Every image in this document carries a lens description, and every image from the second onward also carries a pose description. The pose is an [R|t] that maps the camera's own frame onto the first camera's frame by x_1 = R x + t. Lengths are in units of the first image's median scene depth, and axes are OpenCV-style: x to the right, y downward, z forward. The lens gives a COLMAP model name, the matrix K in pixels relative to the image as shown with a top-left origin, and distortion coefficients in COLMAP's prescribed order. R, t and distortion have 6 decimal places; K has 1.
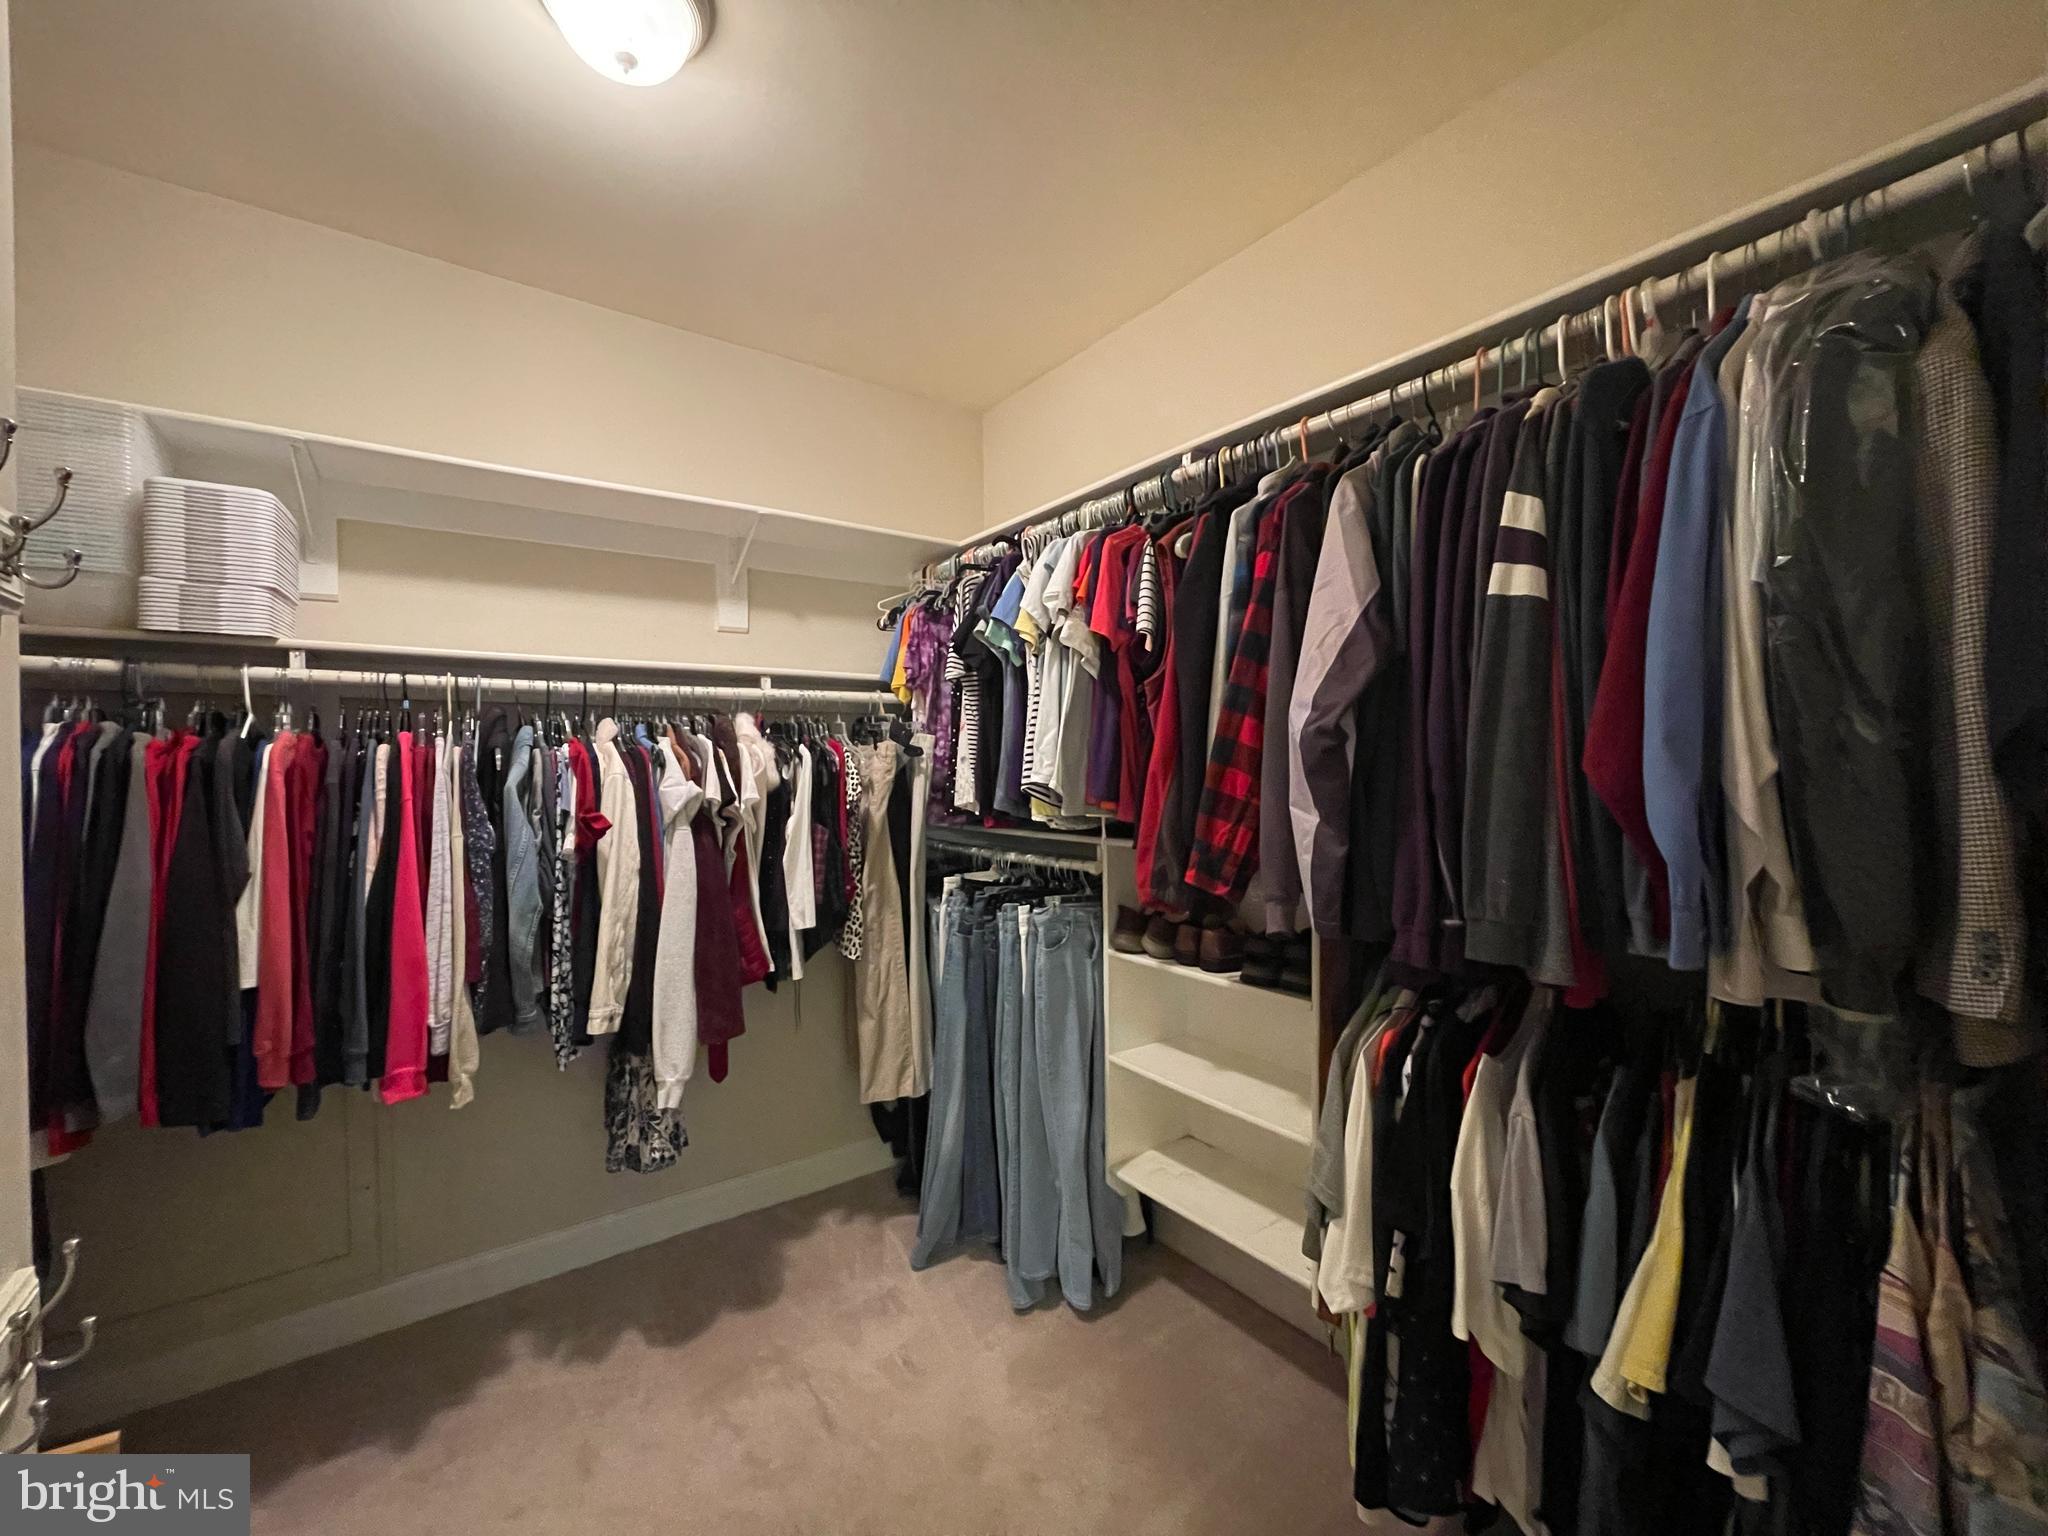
lens RADIAL K [[820.9, 0, 1015.3], [0, 820.9, 760.6], [0, 0, 1]] dist [-0.002224, 0.000029]
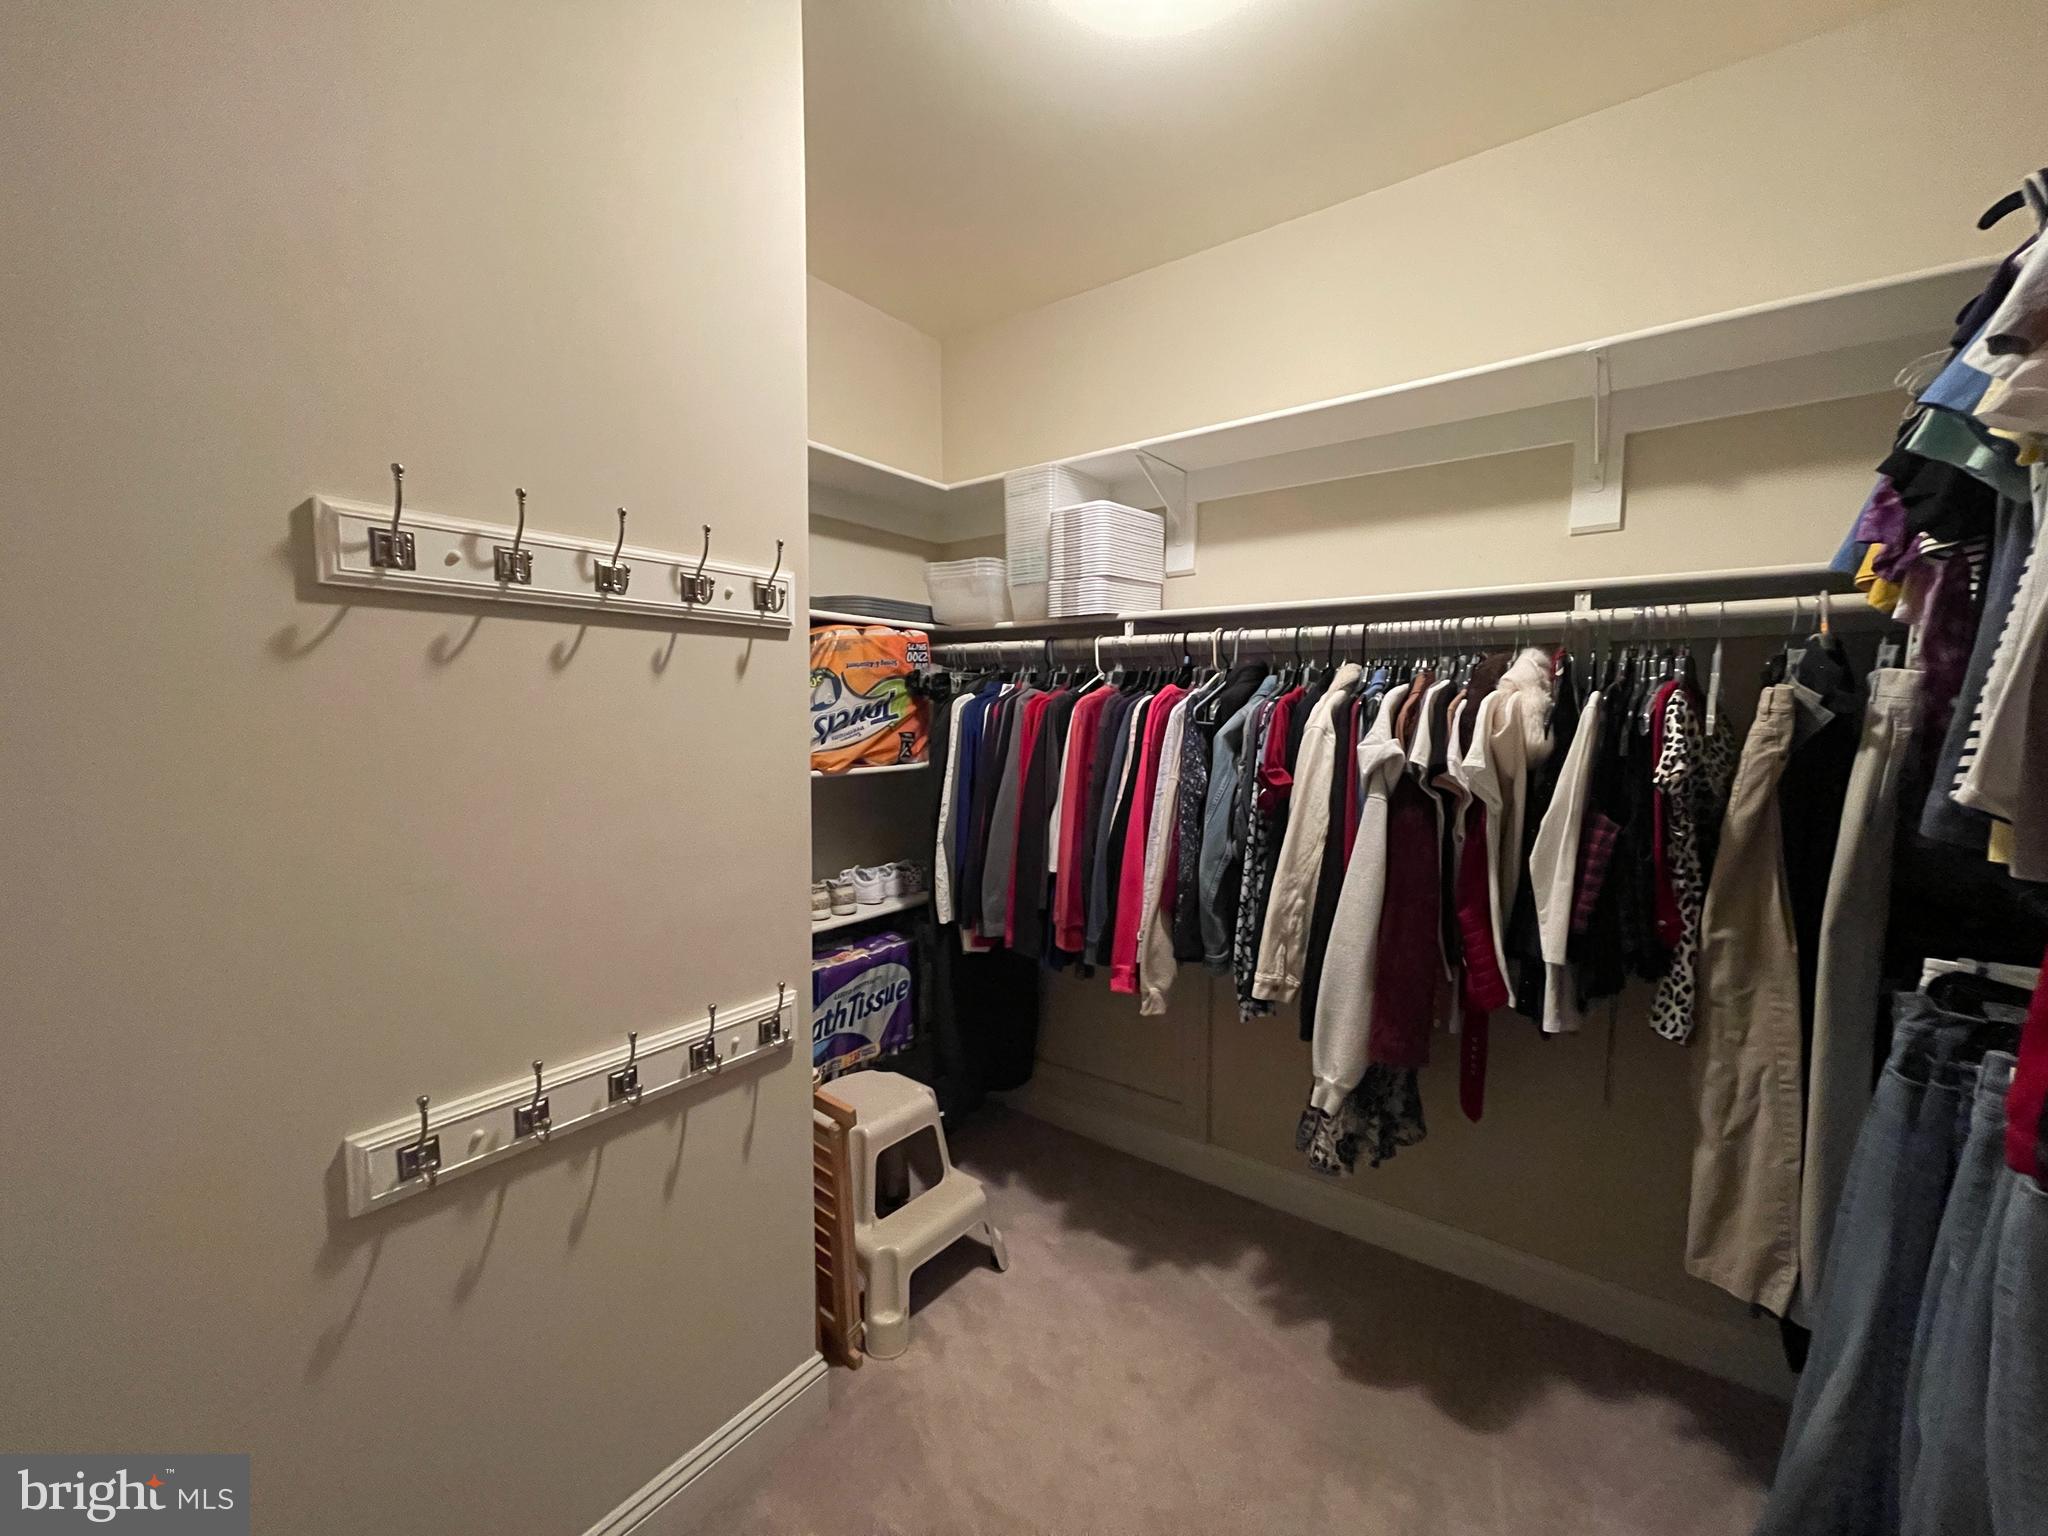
lens RADIAL K [[820.9, 0, 1005.8], [0, 820.9, 759.9], [0, 0, 1]] dist [-0.002224, 0.000029]
pose [[0.284871, 0.076962, -0.955471, 0.273010], [-0.002911, 0.996837, 0.079426, -0.018326], [0.958561, -0.019845, 0.284194, 0.403341]]
